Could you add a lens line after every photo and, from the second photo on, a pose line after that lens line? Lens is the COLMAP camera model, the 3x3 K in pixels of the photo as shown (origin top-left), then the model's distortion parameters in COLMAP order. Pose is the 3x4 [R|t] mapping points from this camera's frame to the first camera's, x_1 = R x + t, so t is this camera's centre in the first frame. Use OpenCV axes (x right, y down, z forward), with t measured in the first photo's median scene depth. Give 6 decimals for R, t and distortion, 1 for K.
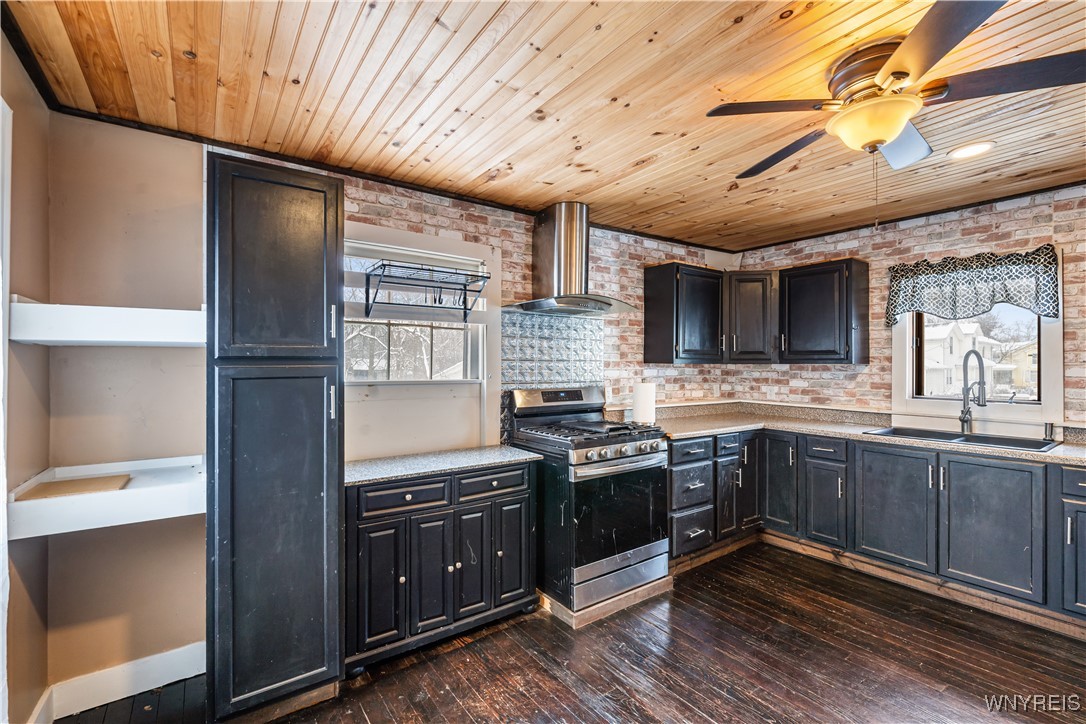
lens RADIAL K [[486.7, 0, 547.3], [0, 486.7, 365.4], [0, 0, 1]] dist [-0.005151, 0.000643]
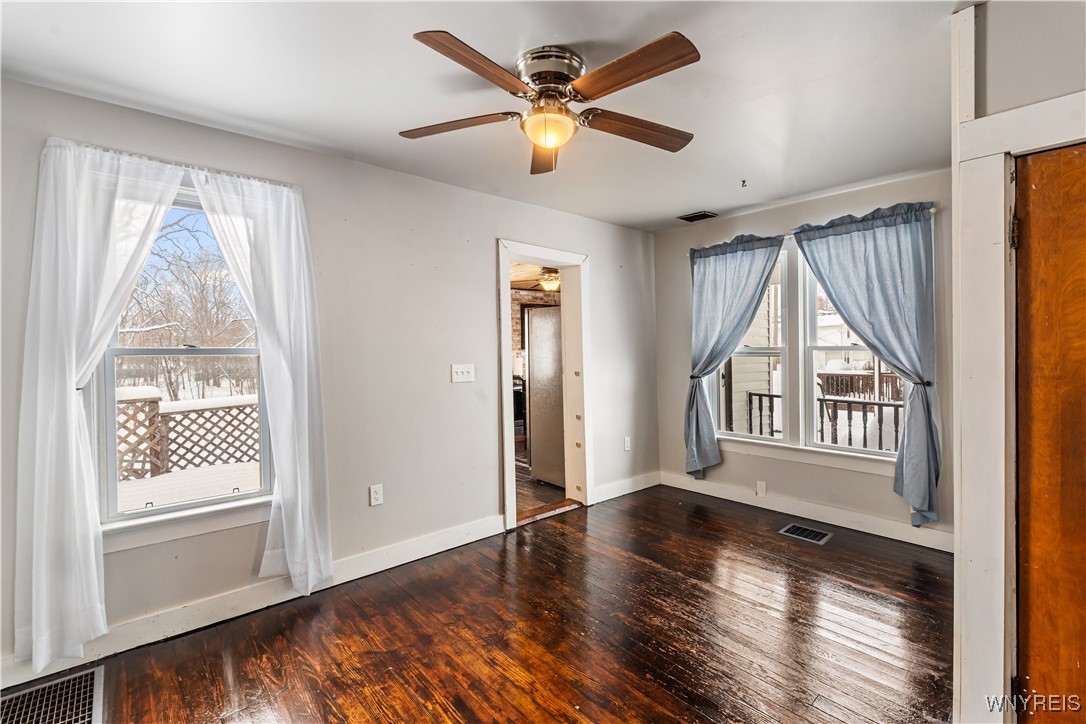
lens RADIAL K [[486.7, 0, 542.0], [0, 486.7, 355.2], [0, 0, 1]] dist [-0.005151, 0.000643]
pose [[0.993316, -0.011714, 0.114834, 0.053151], [0.010200, 0.999853, 0.013766, -0.009027], [-0.114978, -0.012503, 0.993289, -1.273357]]
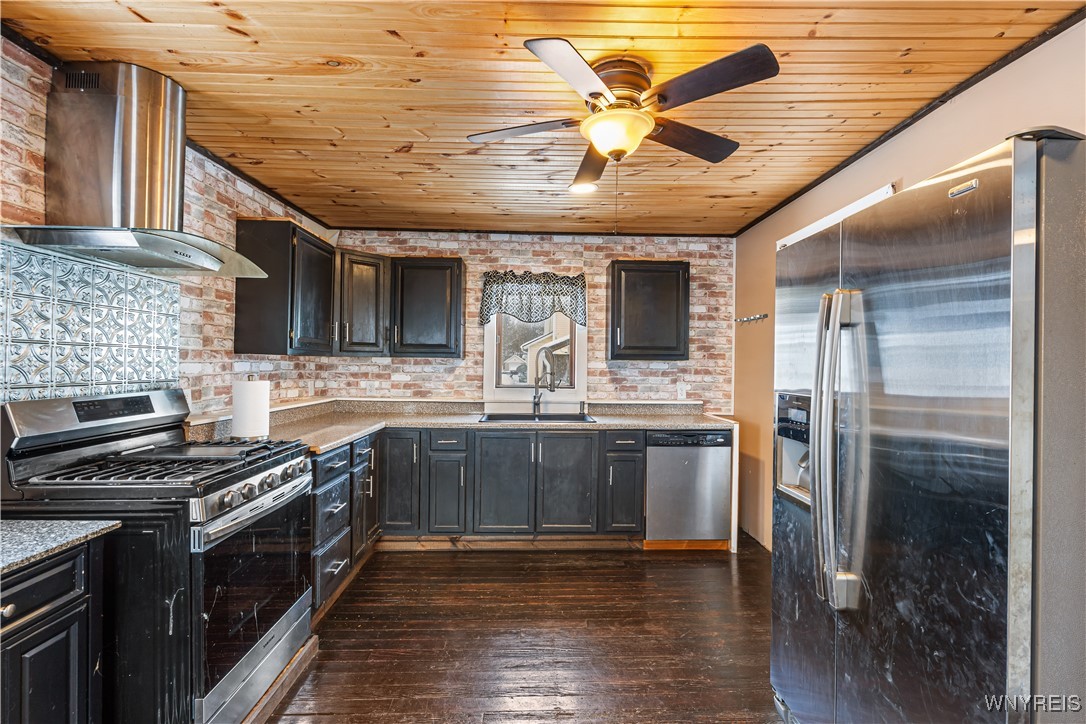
lens RADIAL K [[486.7, 0, 543.5], [0, 486.7, 365.4], [0, 0, 1]] dist [-0.005151, 0.000643]
pose [[0.553923, -0.000961, 0.832567, -0.163076], [-0.005985, 0.999969, 0.005136, 0.007594], [-0.832546, -0.007828, 0.553900, 0.267088]]
